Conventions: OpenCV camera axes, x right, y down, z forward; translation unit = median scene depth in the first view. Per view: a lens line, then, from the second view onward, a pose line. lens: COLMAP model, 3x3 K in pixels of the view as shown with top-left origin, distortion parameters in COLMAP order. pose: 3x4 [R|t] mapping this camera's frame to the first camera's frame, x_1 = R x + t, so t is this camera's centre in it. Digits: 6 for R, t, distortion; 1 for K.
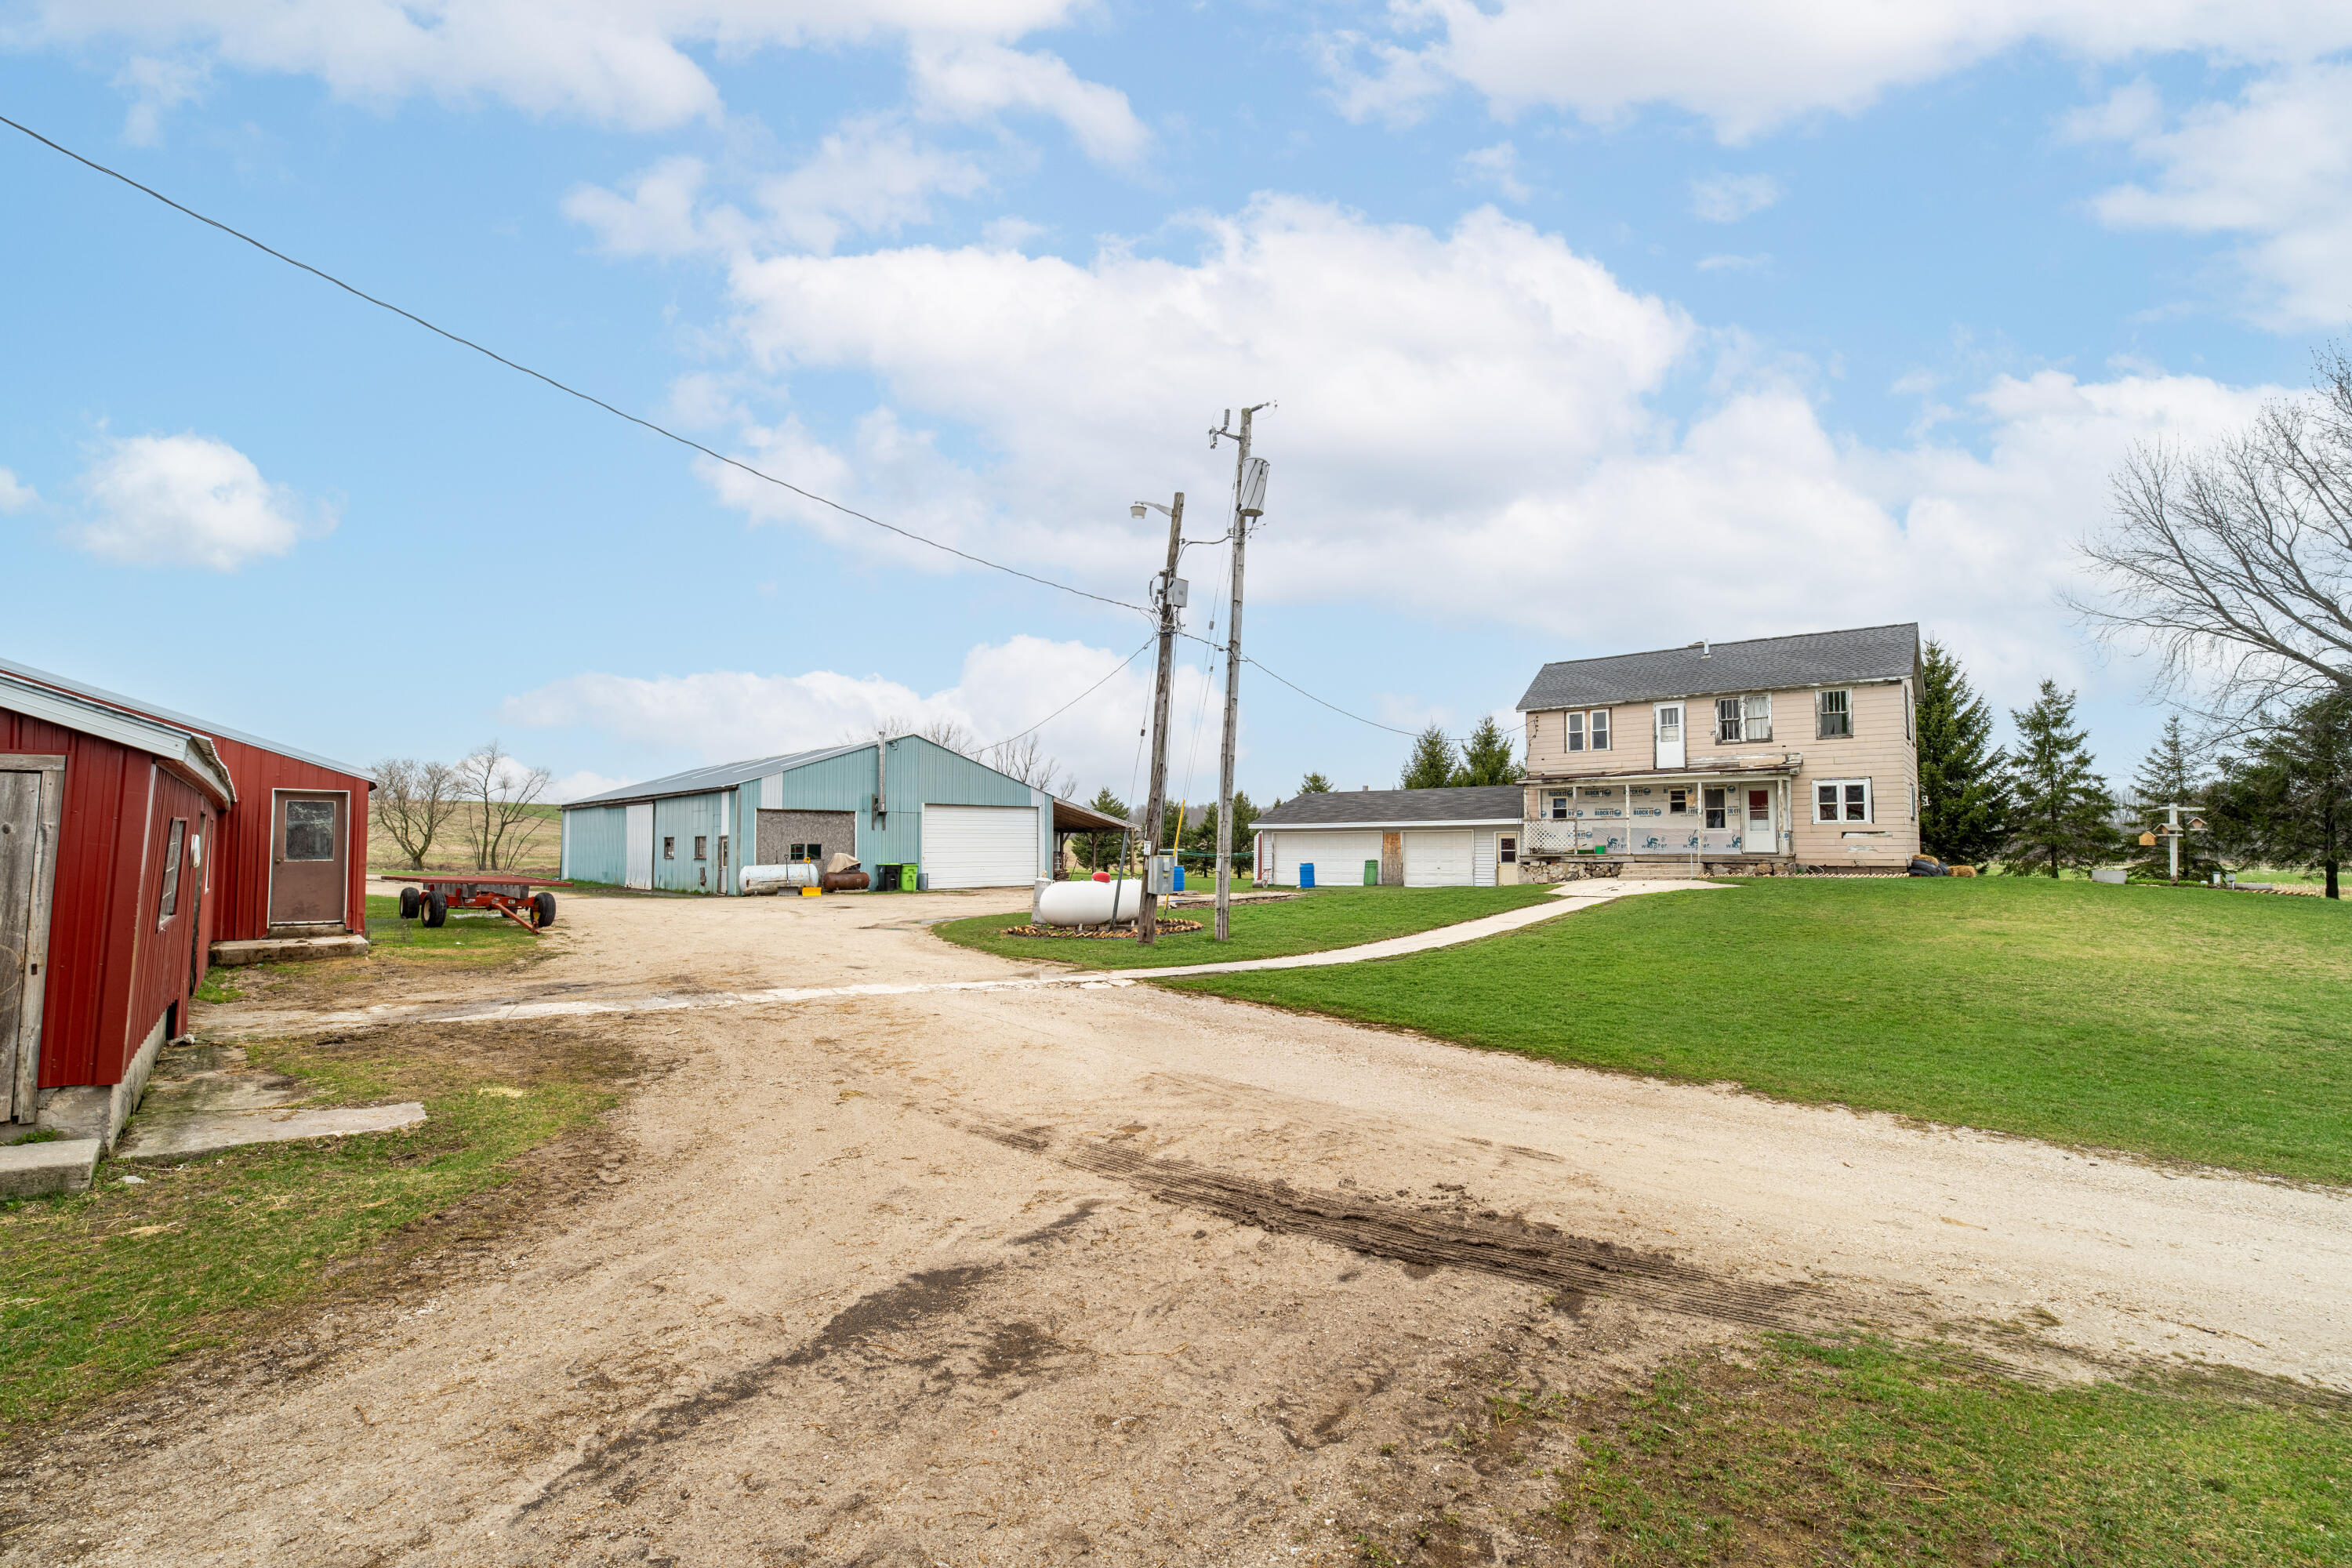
lens RADIAL K [[1051.4, 0, 1178.6], [0, 1051.4, 784.8], [0, 0, 1]] dist [0.001057, 0.000220]
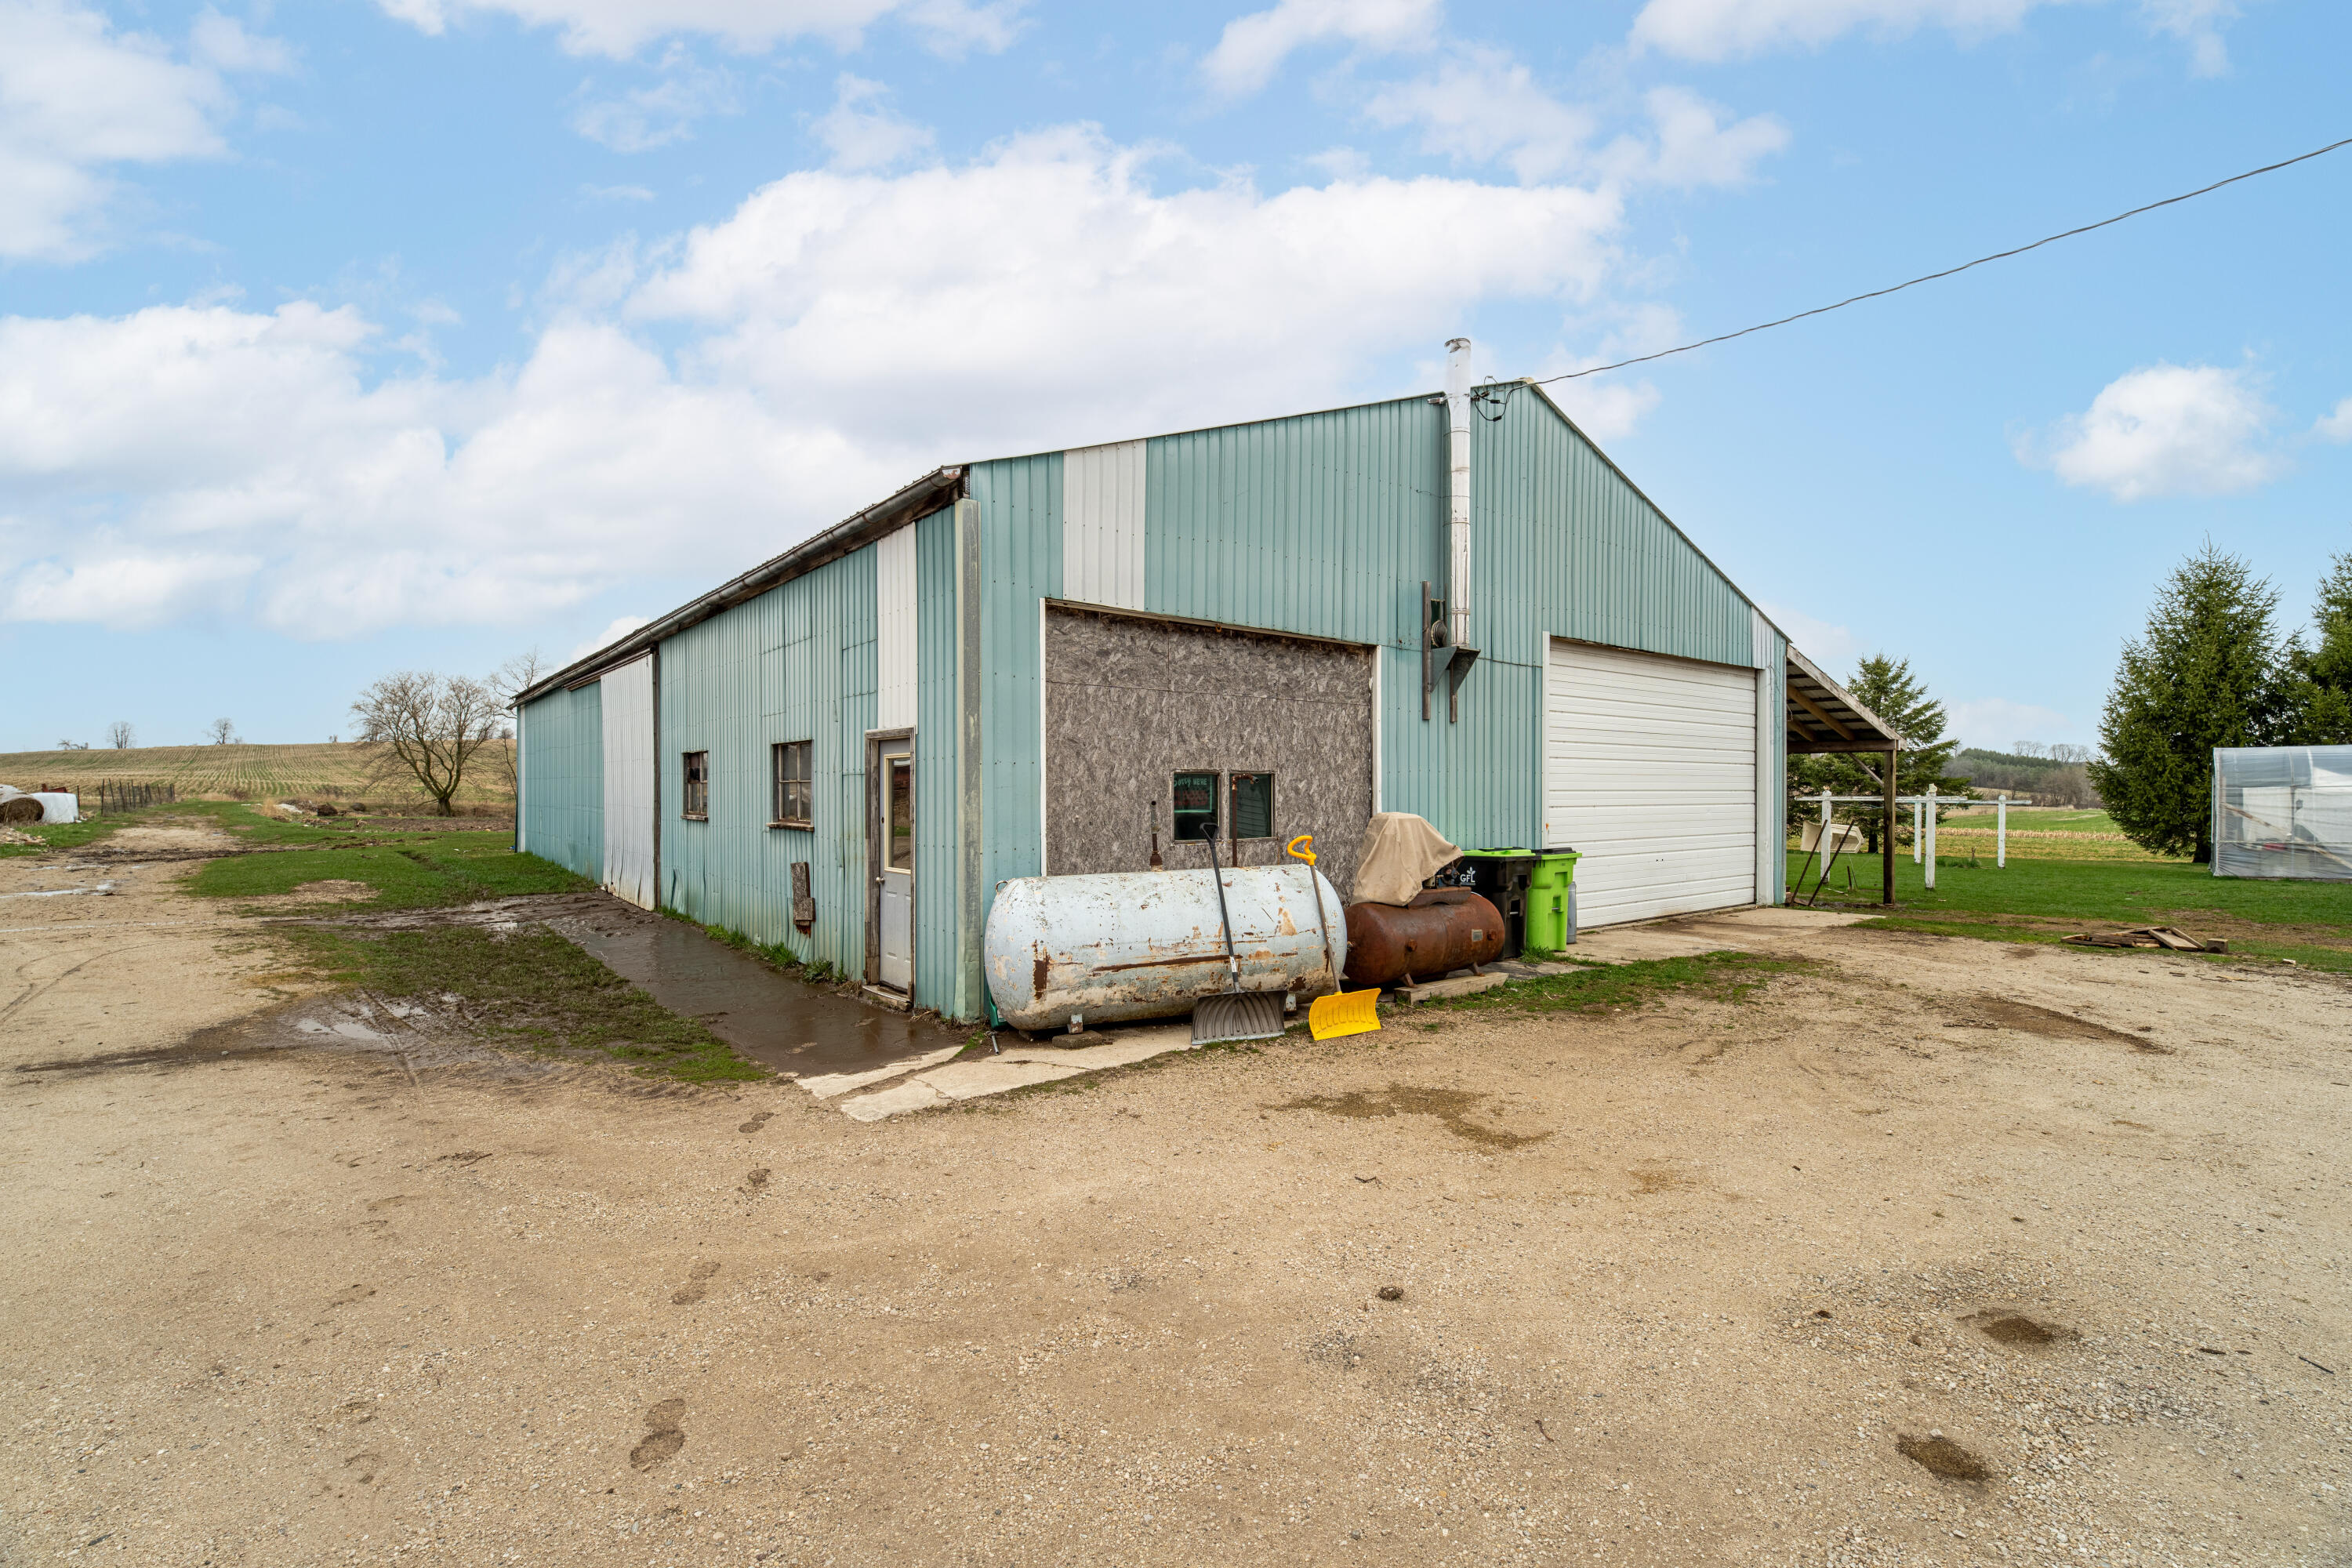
lens RADIAL K [[1051.4, 0, 1175.6], [0, 1051.4, 788.8], [0, 0, 1]] dist [0.001057, 0.000220]
pose [[0.996768, 0.006470, -0.080068, -0.339412], [-0.001901, 0.998372, 0.057009, 0.045713], [0.080306, -0.056673, 0.995158, 0.748877]]
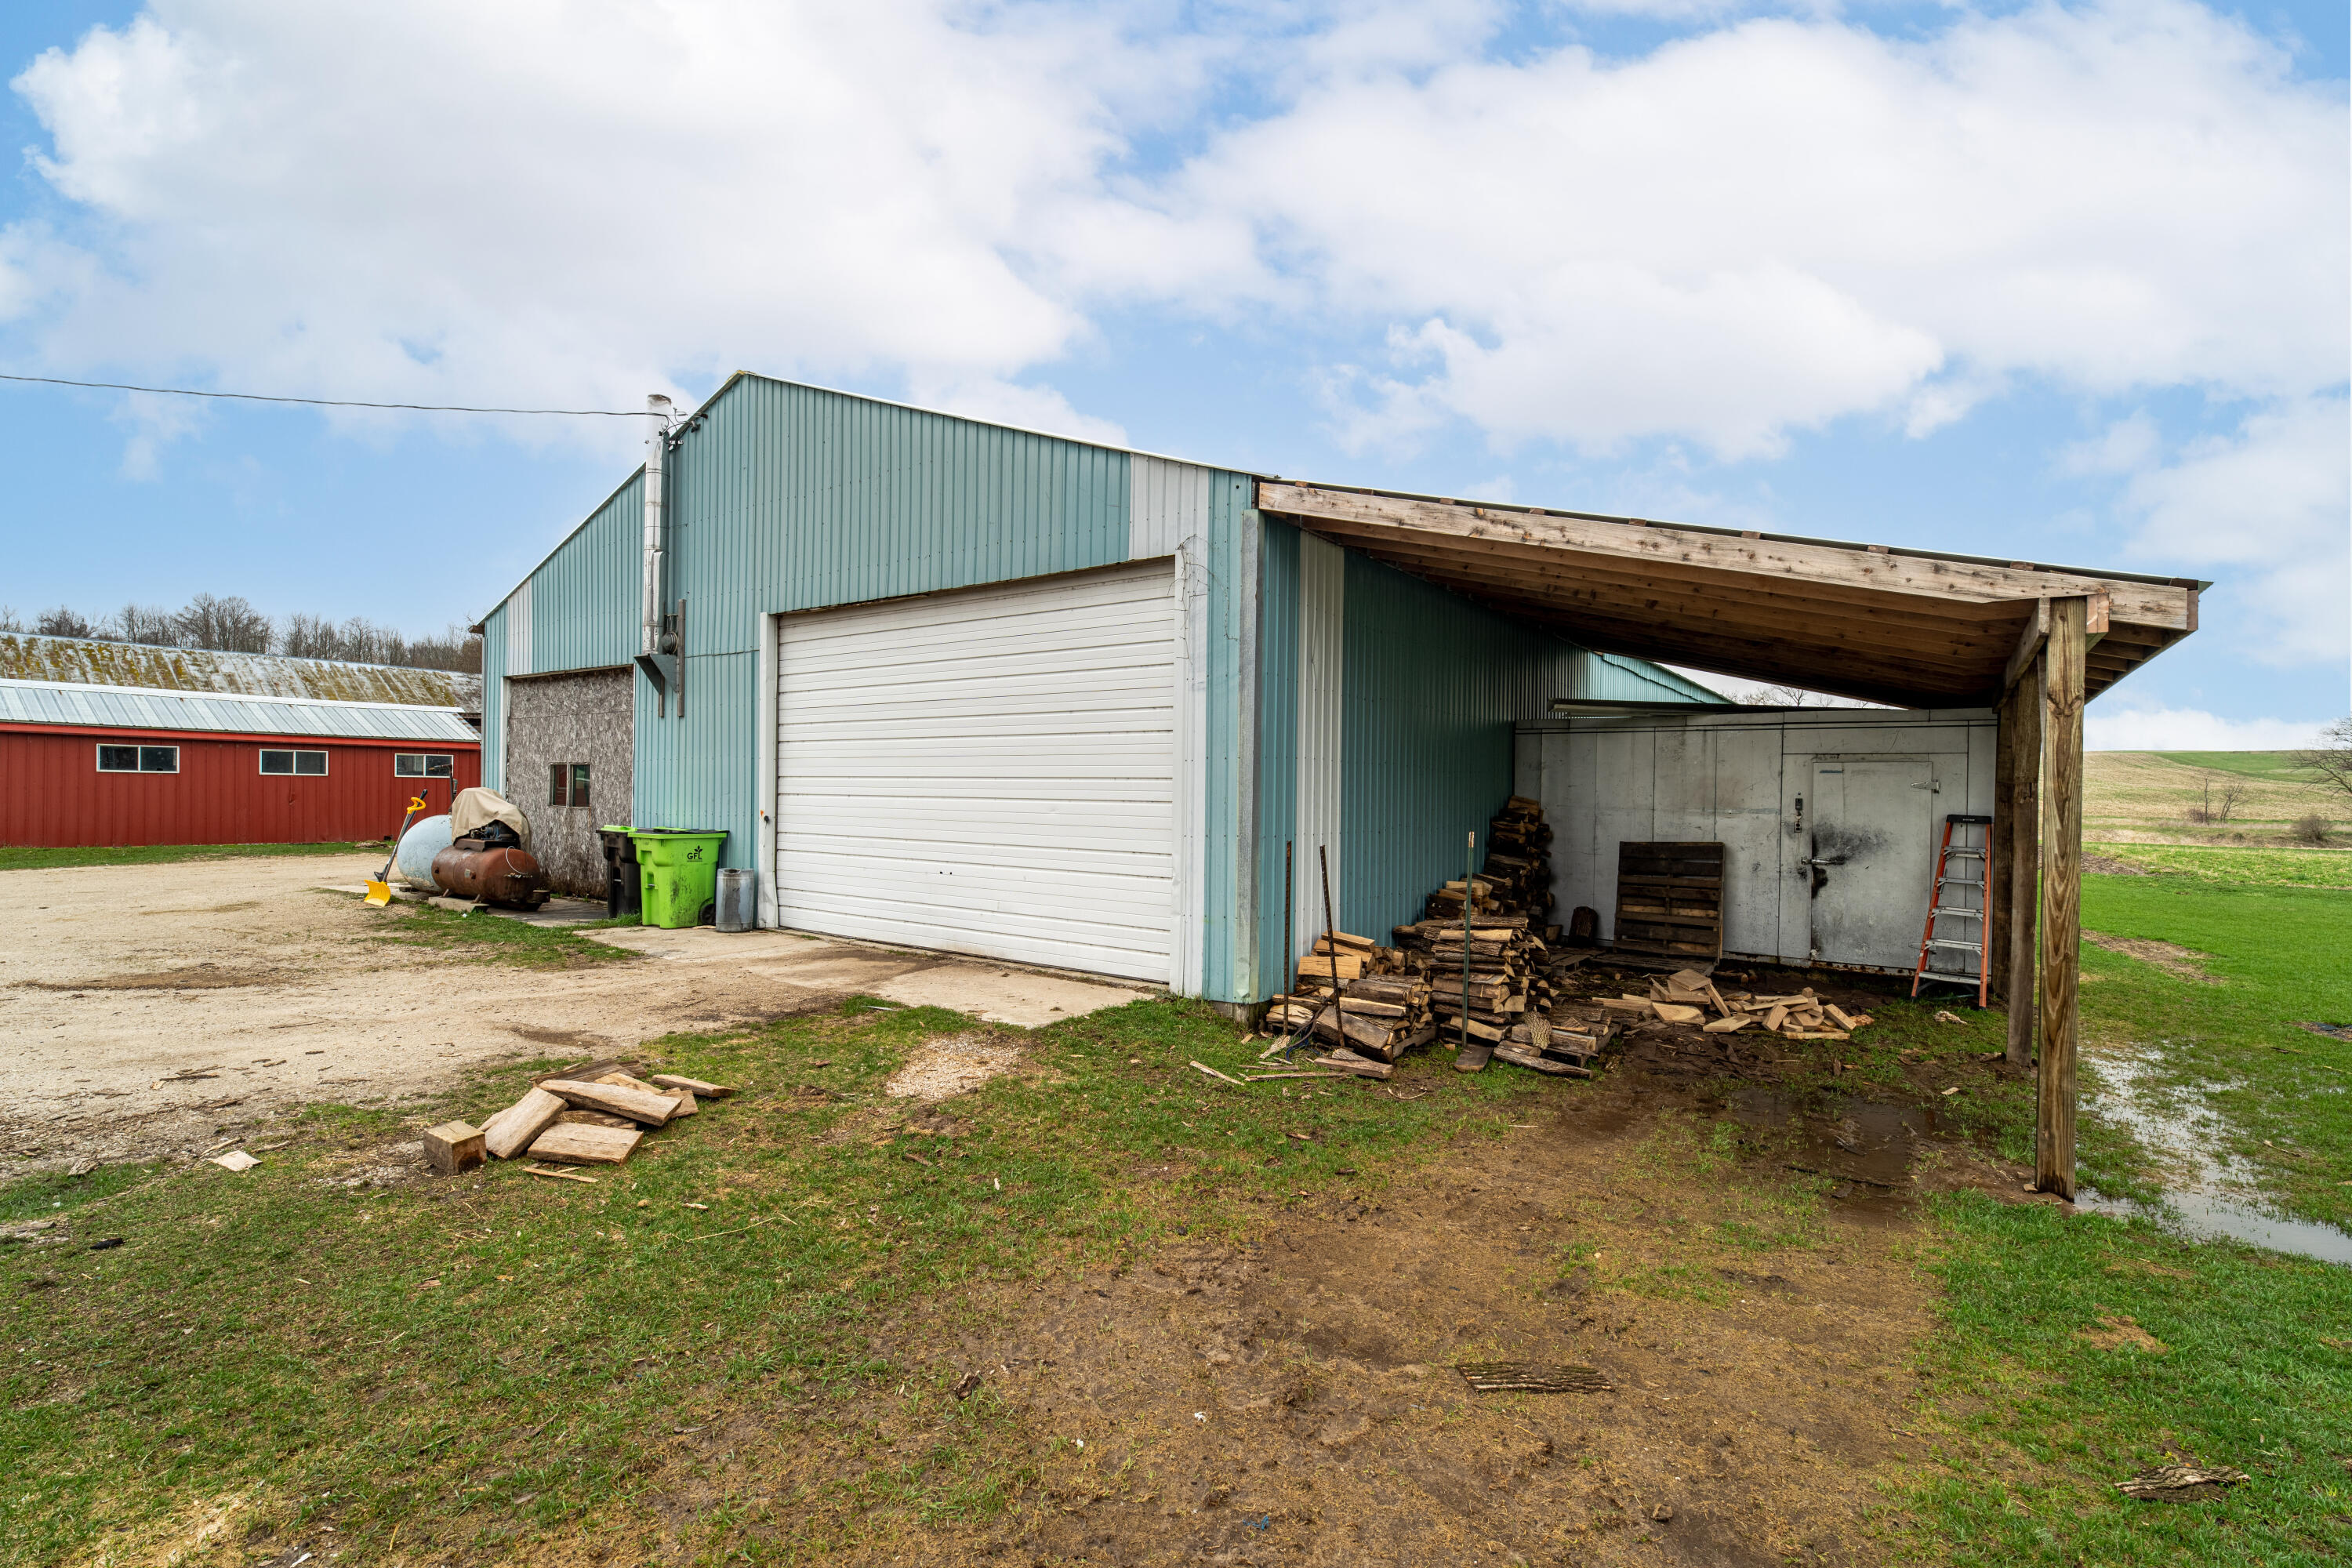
lens RADIAL K [[1051.4, 0, 1176.2], [0, 1051.4, 790.7], [0, 0, 1]] dist [0.001057, 0.000220]
pose [[0.195382, 0.005622, -0.980711, 0.050686], [0.038166, 0.999182, 0.013332, 0.067576], [0.979984, -0.040035, 0.195008, 1.112805]]
